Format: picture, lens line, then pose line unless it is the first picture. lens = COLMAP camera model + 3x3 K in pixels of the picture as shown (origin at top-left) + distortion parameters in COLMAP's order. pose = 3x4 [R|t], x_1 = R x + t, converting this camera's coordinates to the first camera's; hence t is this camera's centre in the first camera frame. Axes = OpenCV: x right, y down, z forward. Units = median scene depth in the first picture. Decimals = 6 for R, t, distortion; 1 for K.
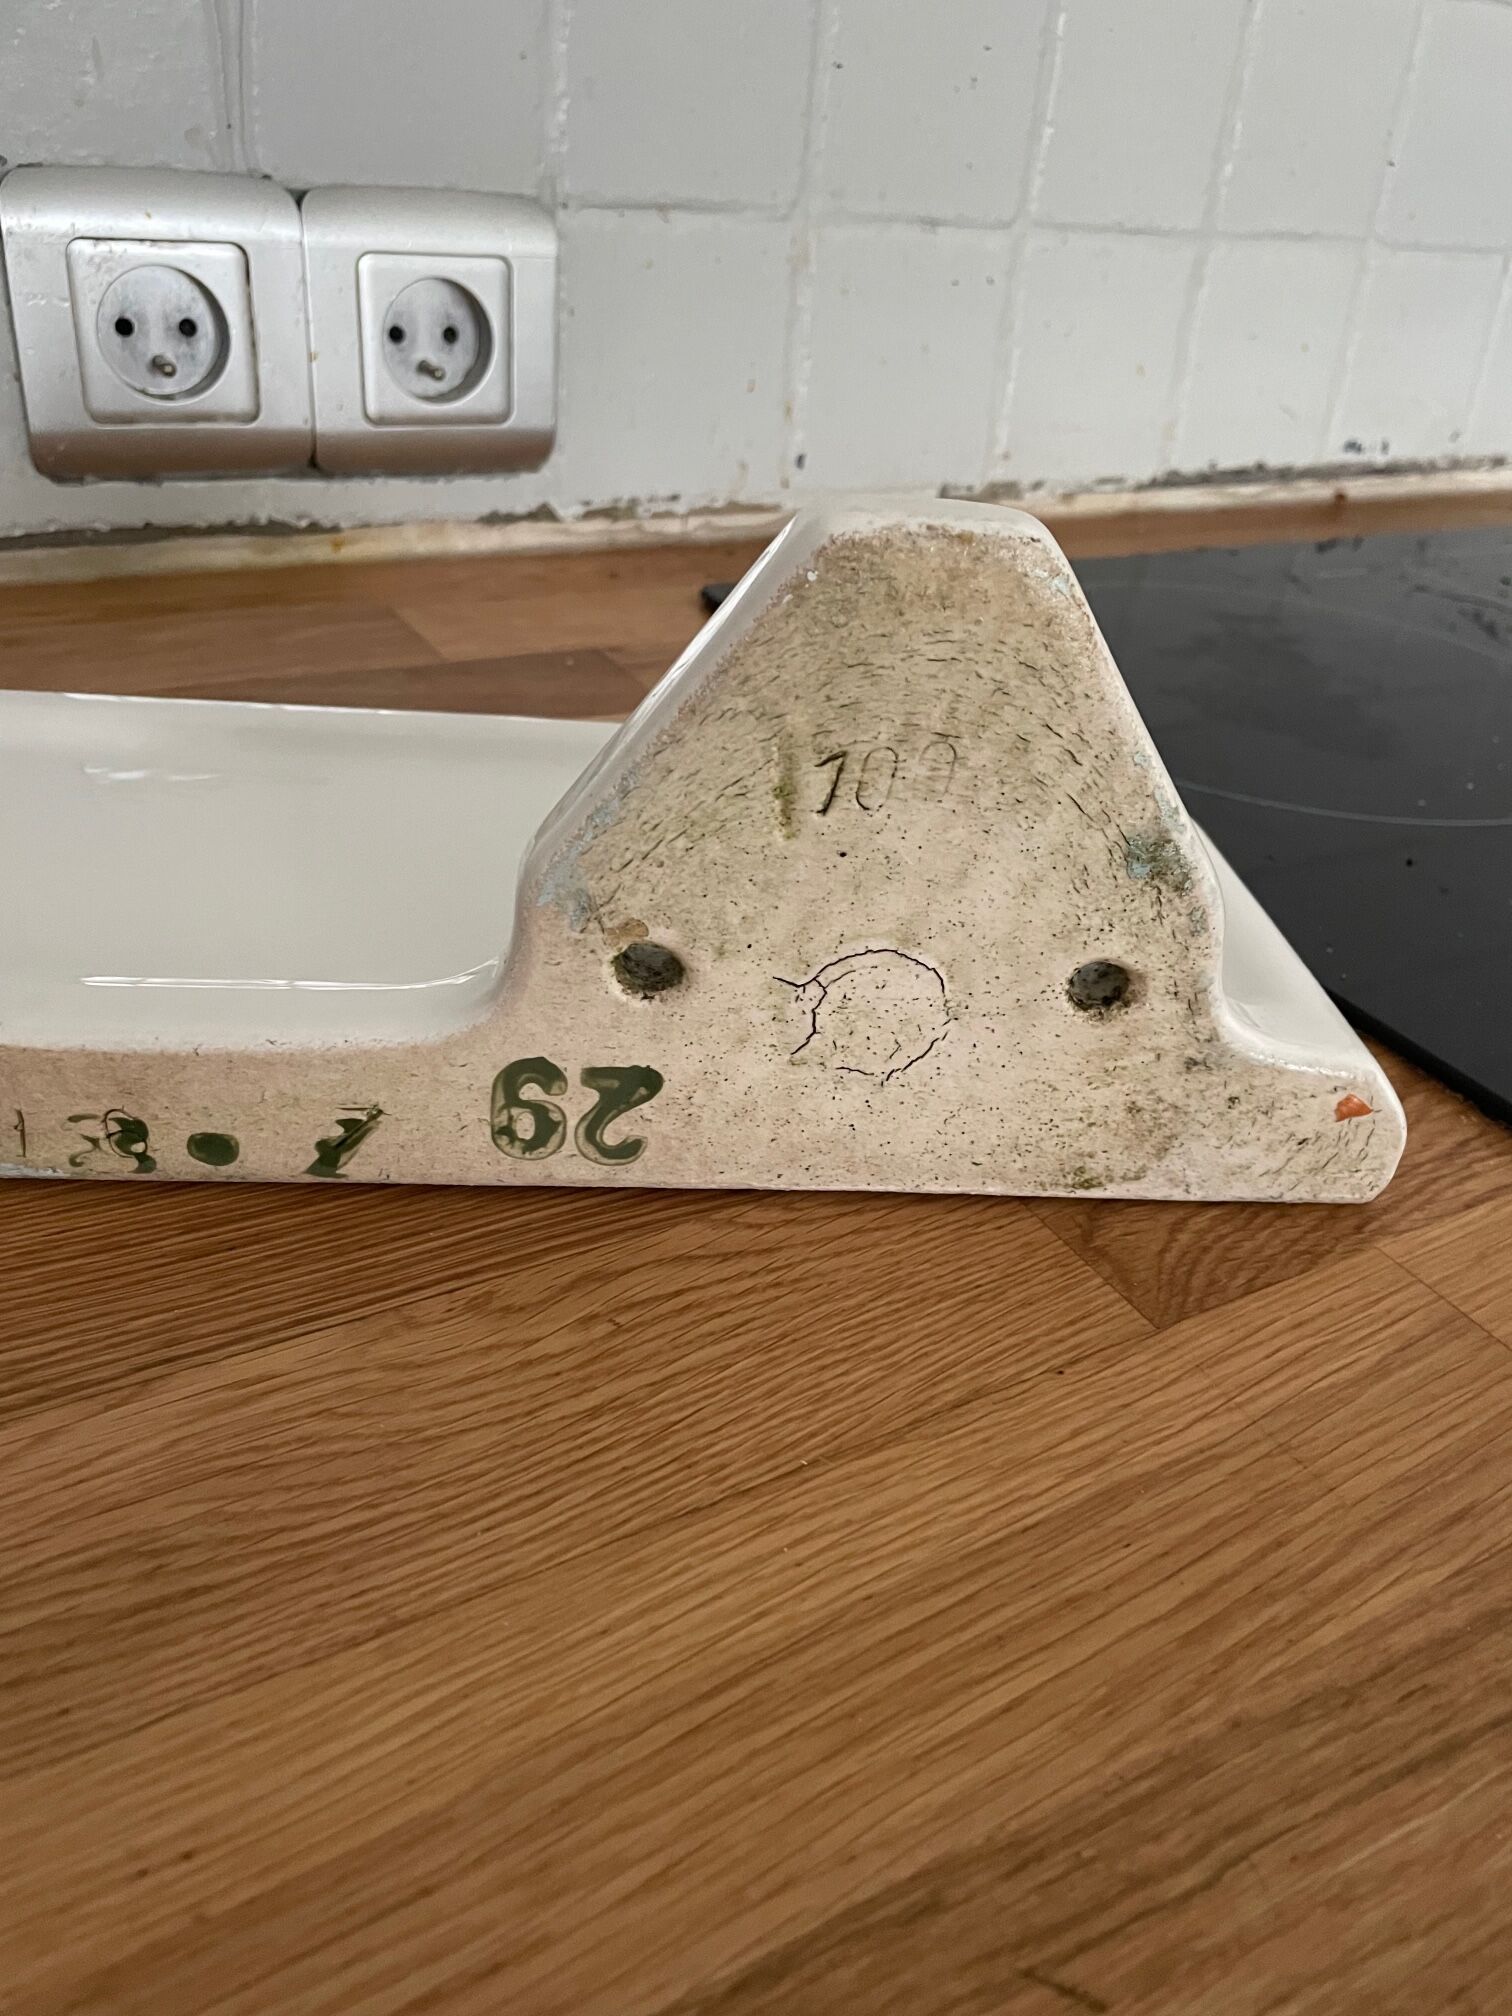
lens RADIAL K [[1540.2, 0, 796.5], [0, 1540.2, 1027.8], [0, 0, 1]] dist [0.069413, -0.100874]
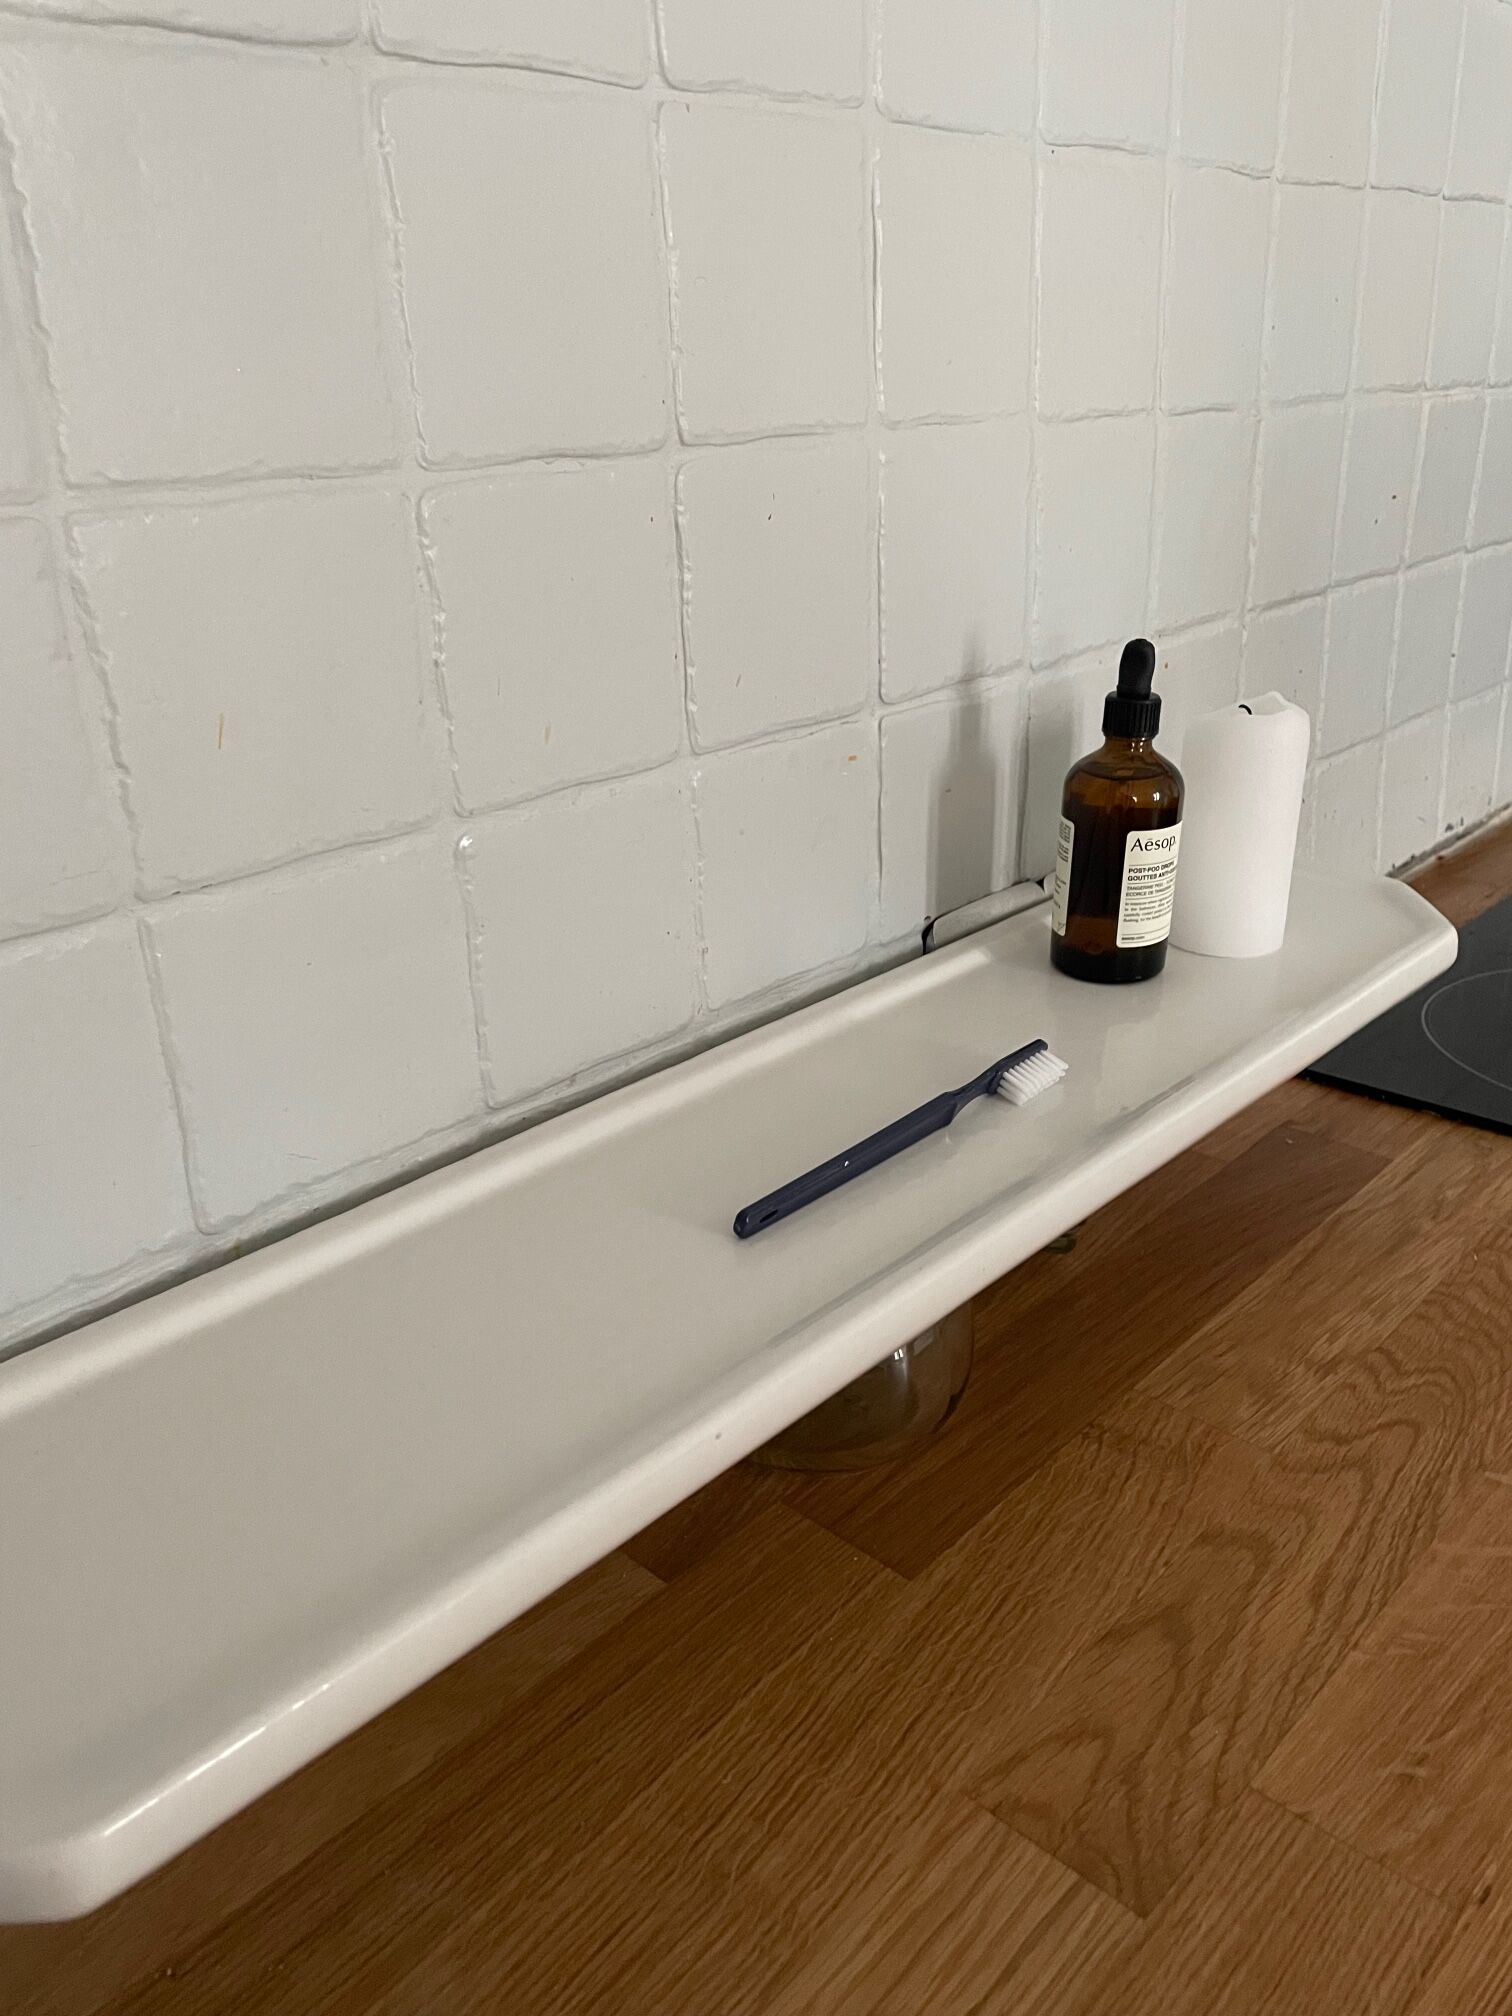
lens RADIAL K [[1540.2, 0, 745.1], [0, 1540.2, 980.3], [0, 0, 1]] dist [0.069413, -0.100874]
pose [[0.953509, -0.216736, 0.209397, -1.797277], [0.250916, 0.955797, -0.153274, -0.562167], [-0.166921, 0.198689, 0.965743, -0.734082]]
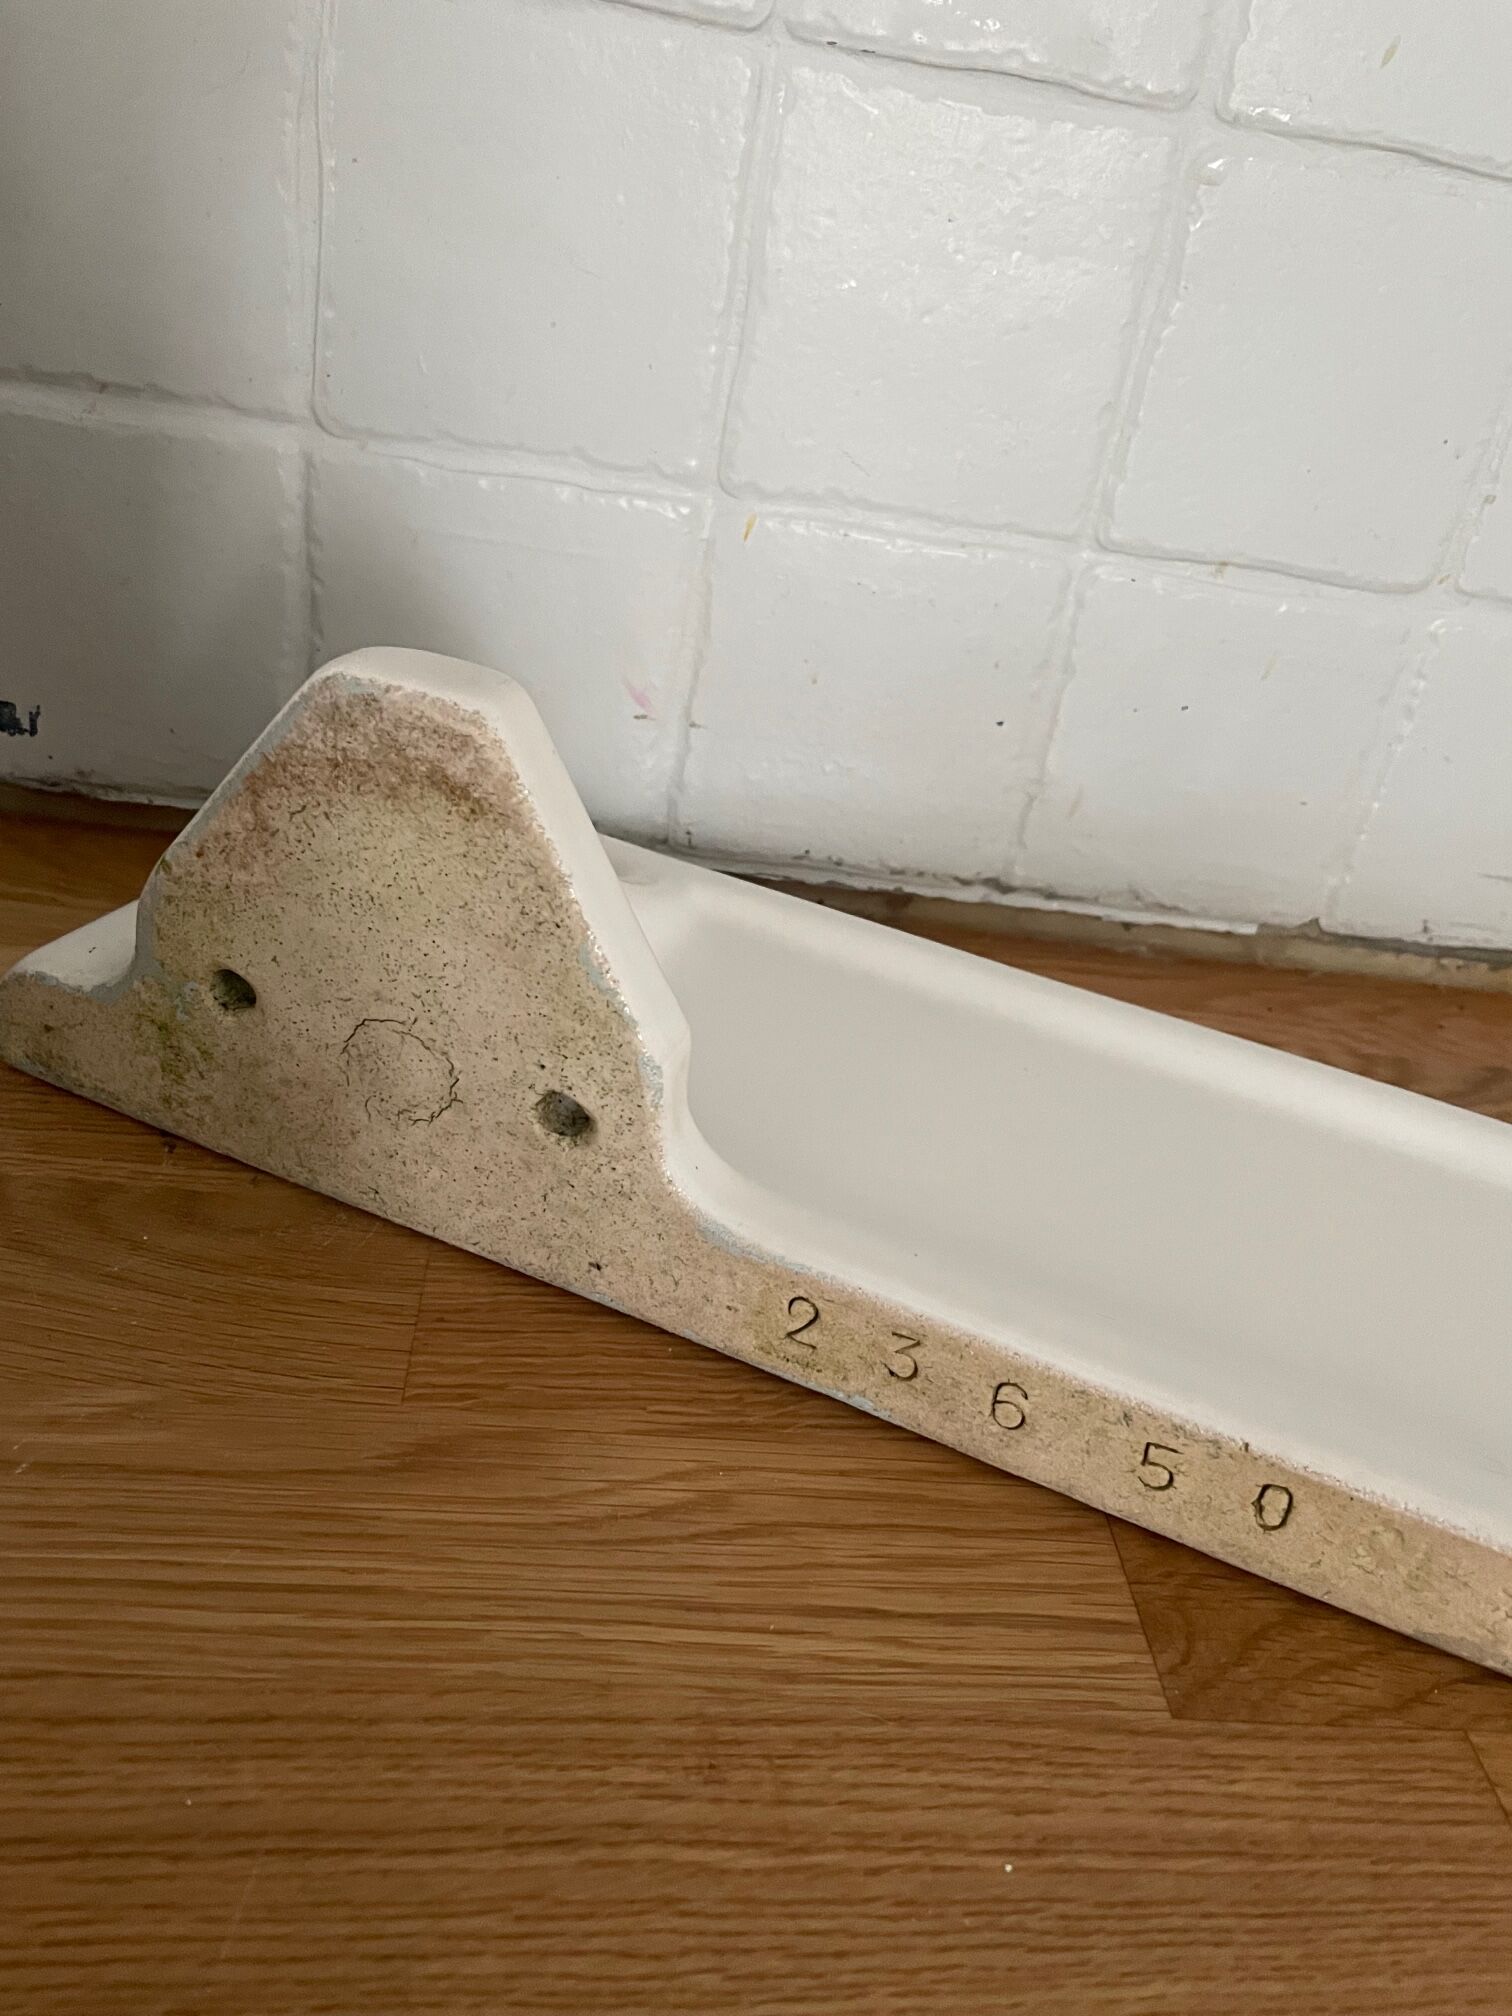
lens RADIAL K [[1540.2, 0, 754.3], [0, 1540.2, 996.9], [0, 0, 1]] dist [0.069413, -0.100874]
pose [[0.894886, 0.273993, -0.352287, -1.336774], [-0.303534, 0.952337, -0.030357, -0.171302], [0.327178, 0.134097, 0.935400, -0.274075]]
